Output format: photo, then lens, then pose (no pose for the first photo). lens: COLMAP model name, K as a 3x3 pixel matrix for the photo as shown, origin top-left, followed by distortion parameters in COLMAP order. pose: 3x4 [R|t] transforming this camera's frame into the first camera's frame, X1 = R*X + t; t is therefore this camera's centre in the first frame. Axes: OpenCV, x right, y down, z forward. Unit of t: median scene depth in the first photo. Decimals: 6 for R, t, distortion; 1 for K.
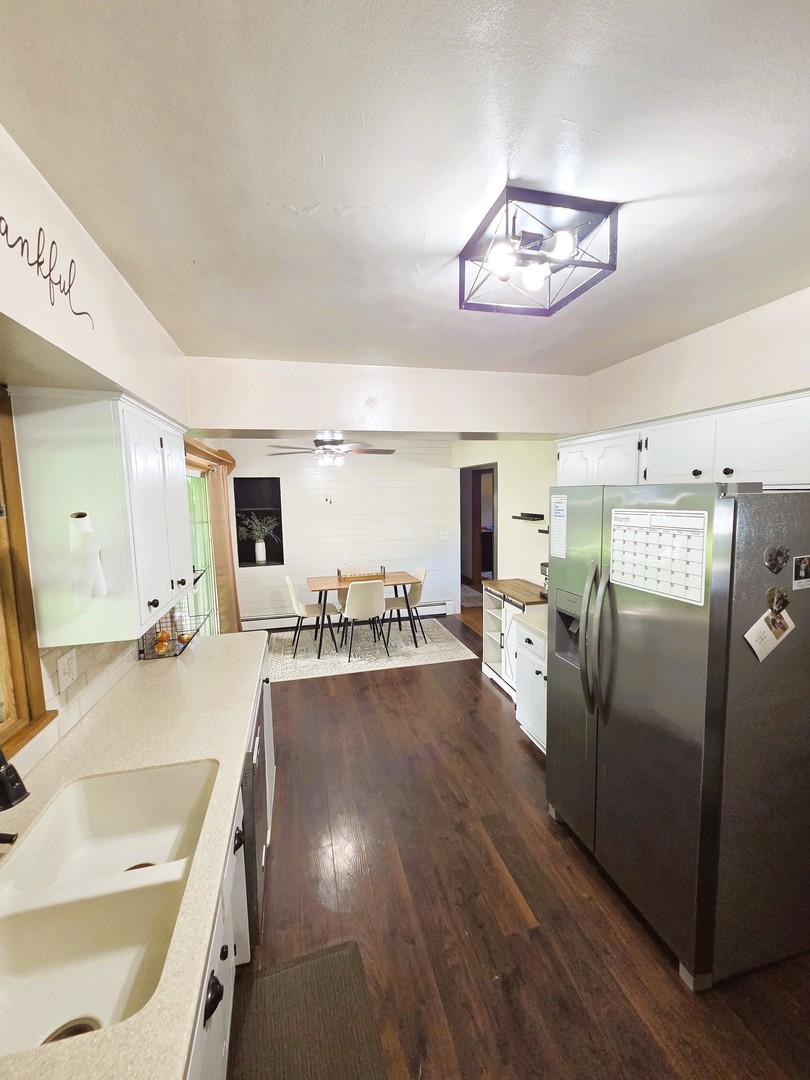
lens RADIAL K [[443.8, 0, 405.9], [0, 443.8, 541.0], [0, 0, 1]] dist [0.003986, 0.000023]
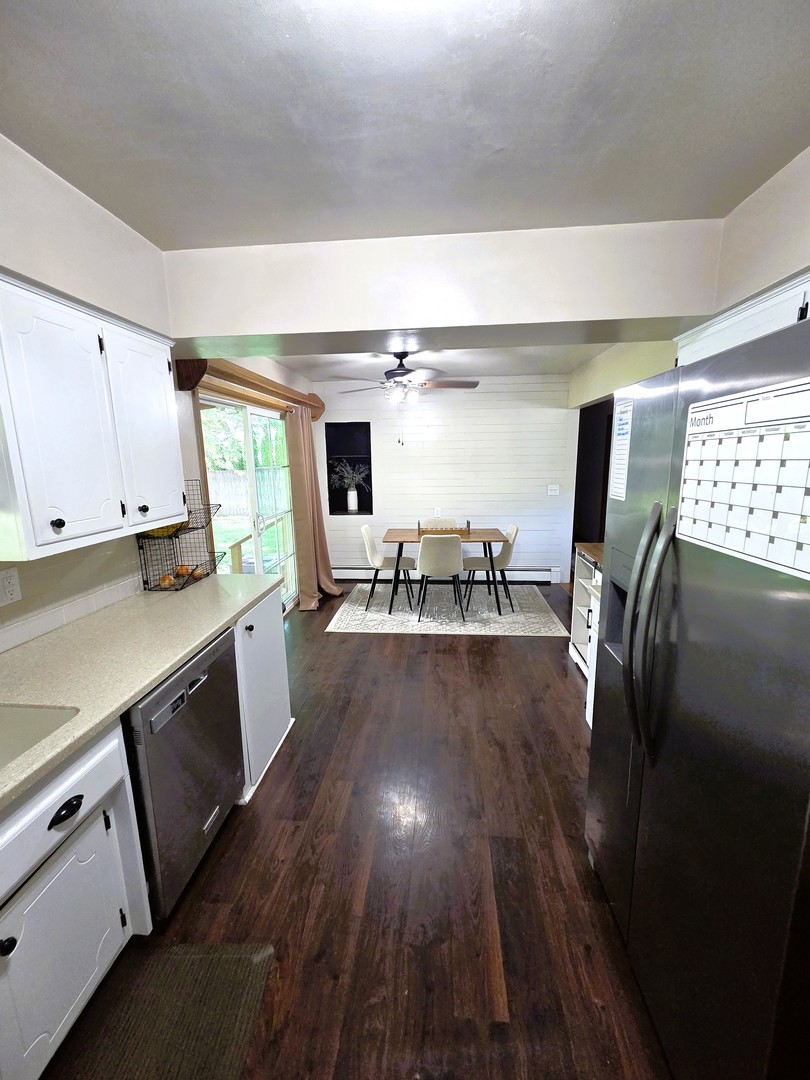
lens RADIAL K [[443.8, 0, 404.2], [0, 443.8, 540.9], [0, 0, 1]] dist [0.003986, 0.000023]
pose [[0.945298, 0.066426, -0.319372, 0.118085], [-0.039150, 0.995073, 0.091089, 0.022599], [0.323849, -0.073603, 0.943241, 0.128846]]
